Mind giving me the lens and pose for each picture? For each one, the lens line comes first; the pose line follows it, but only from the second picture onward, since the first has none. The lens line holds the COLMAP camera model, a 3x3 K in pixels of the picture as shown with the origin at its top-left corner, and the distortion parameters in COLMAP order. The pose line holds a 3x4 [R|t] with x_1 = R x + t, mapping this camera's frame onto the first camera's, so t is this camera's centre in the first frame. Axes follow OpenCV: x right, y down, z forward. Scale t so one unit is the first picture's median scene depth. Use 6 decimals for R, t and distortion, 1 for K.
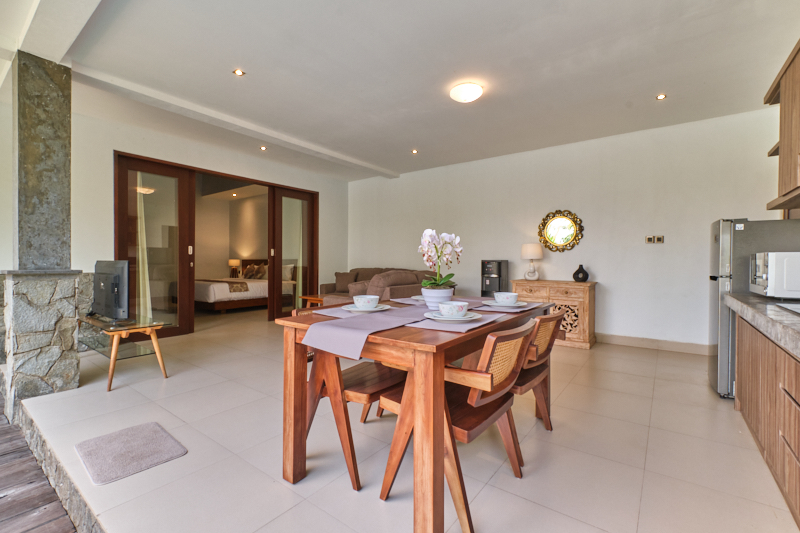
lens RADIAL K [[359.2, 0, 399.3], [0, 359.2, 265.3], [0, 0, 1]] dist [0.002271, -0.002001]
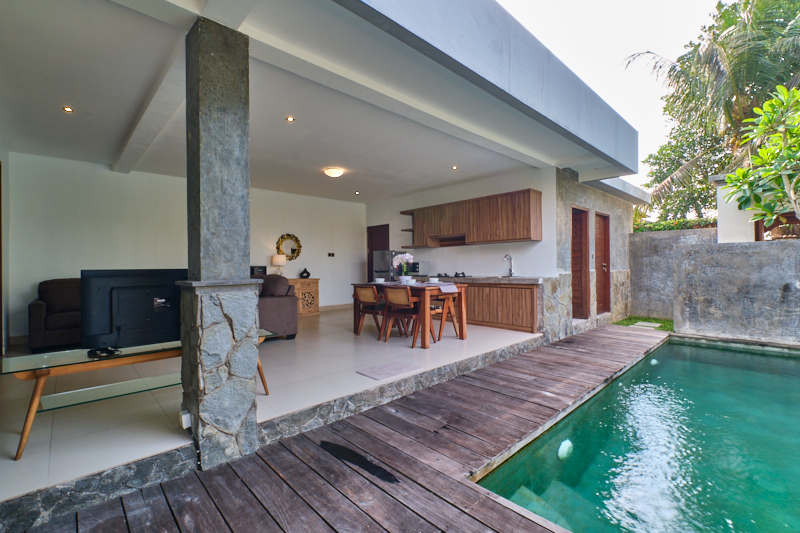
lens RADIAL K [[359.2, 0, 396.5], [0, 359.2, 265.2], [0, 0, 1]] dist [0.002271, -0.002001]
pose [[0.179008, -0.004914, 0.983835, -1.082700], [0.020717, 0.999785, 0.001225, -0.008232], [-0.983629, 0.020163, 0.179071, 0.270305]]
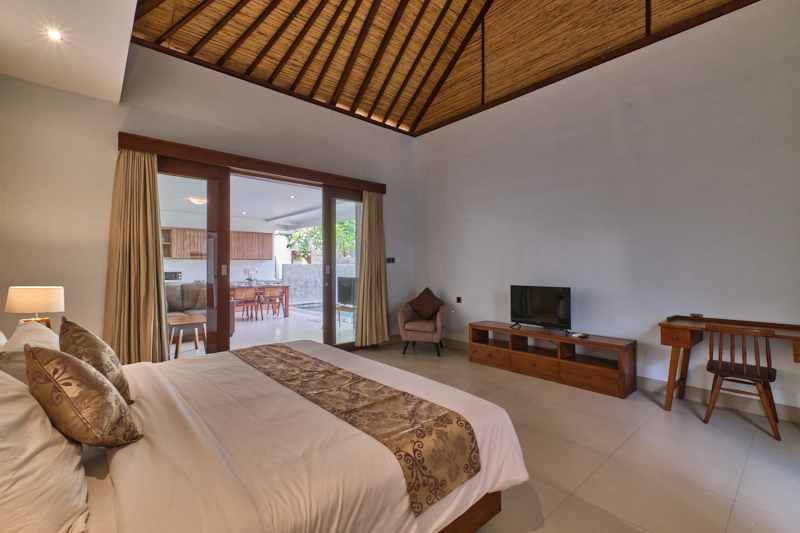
lens RADIAL K [[359.2, 0, 403.8], [0, 359.2, 264.3], [0, 0, 1]] dist [0.002271, -0.002001]
pose [[-0.978607, -0.002178, 0.205728, -1.121685], [-0.002347, 0.999997, -0.000577, -0.057493], [-0.205726, -0.001047, -0.978609, 2.133617]]
